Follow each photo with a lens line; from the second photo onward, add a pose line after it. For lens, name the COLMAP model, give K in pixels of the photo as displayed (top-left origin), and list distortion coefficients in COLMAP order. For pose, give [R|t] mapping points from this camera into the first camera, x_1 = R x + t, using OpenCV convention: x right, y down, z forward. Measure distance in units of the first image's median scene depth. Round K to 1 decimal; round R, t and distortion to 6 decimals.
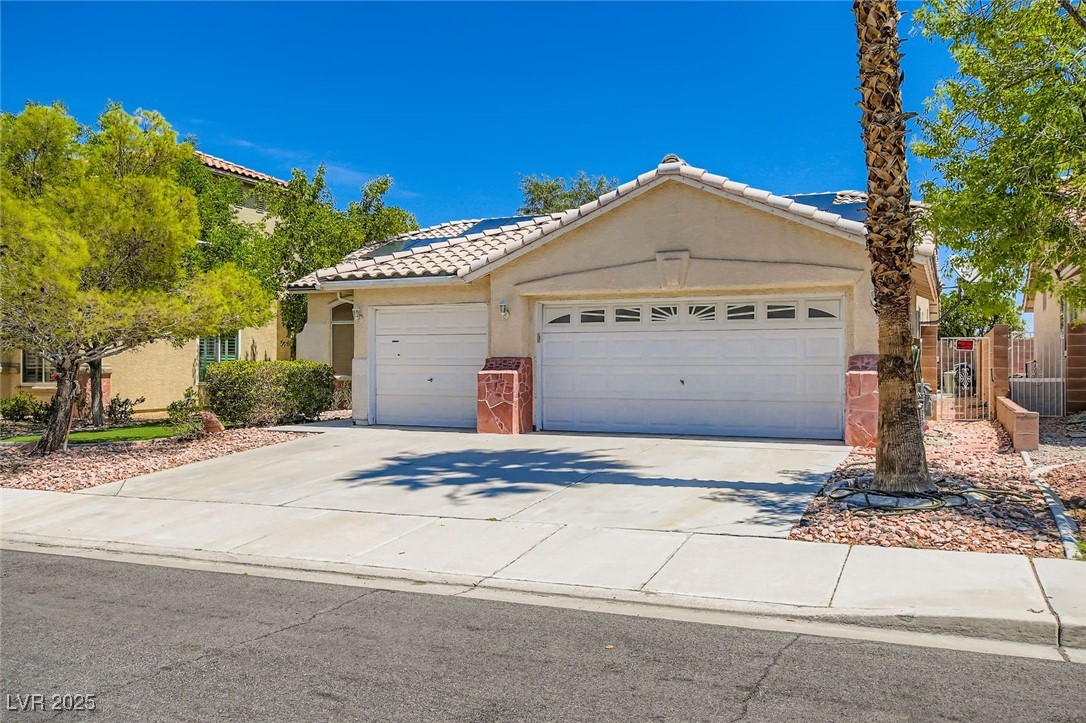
lens RADIAL K [[891.9, 0, 543.0], [0, 891.9, 361.5], [0, 0, 1]] dist [-0.005964, 0.001689]
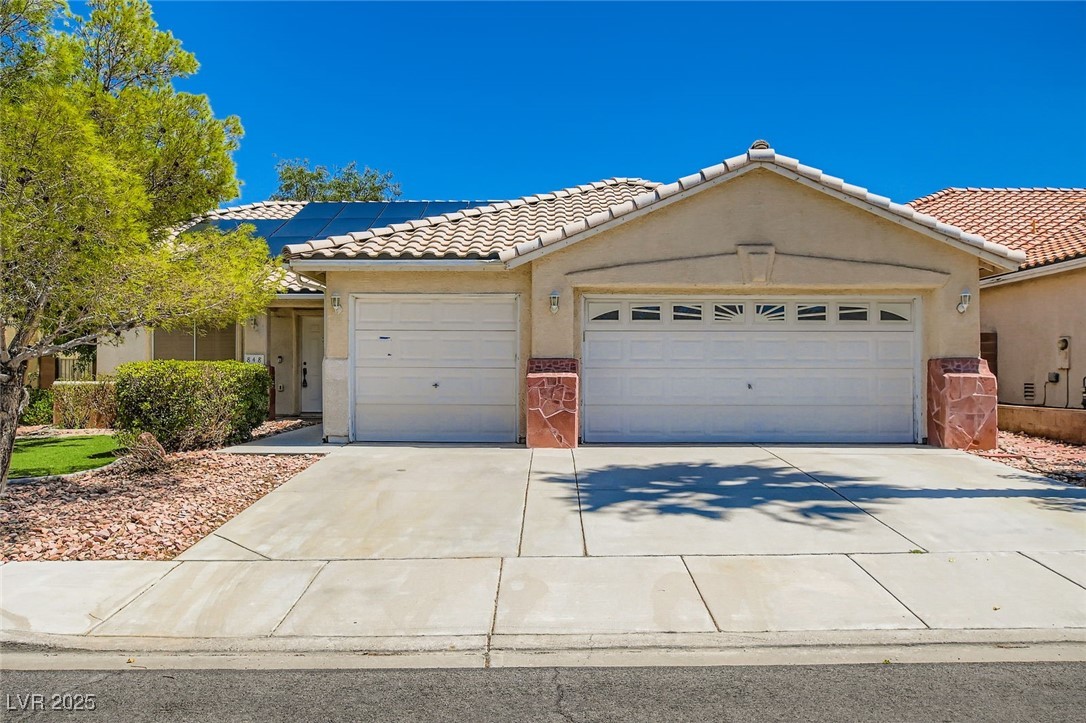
lens RADIAL K [[891.9, 0, 543.0], [0, 891.9, 361.5], [0, 0, 1]] dist [-0.005964, 0.001689]
pose [[0.914503, 0.007773, 0.404503, -0.417004], [-0.003693, 0.999934, -0.010866, 0.008200], [-0.404561, 0.008443, 0.914472, 0.235447]]
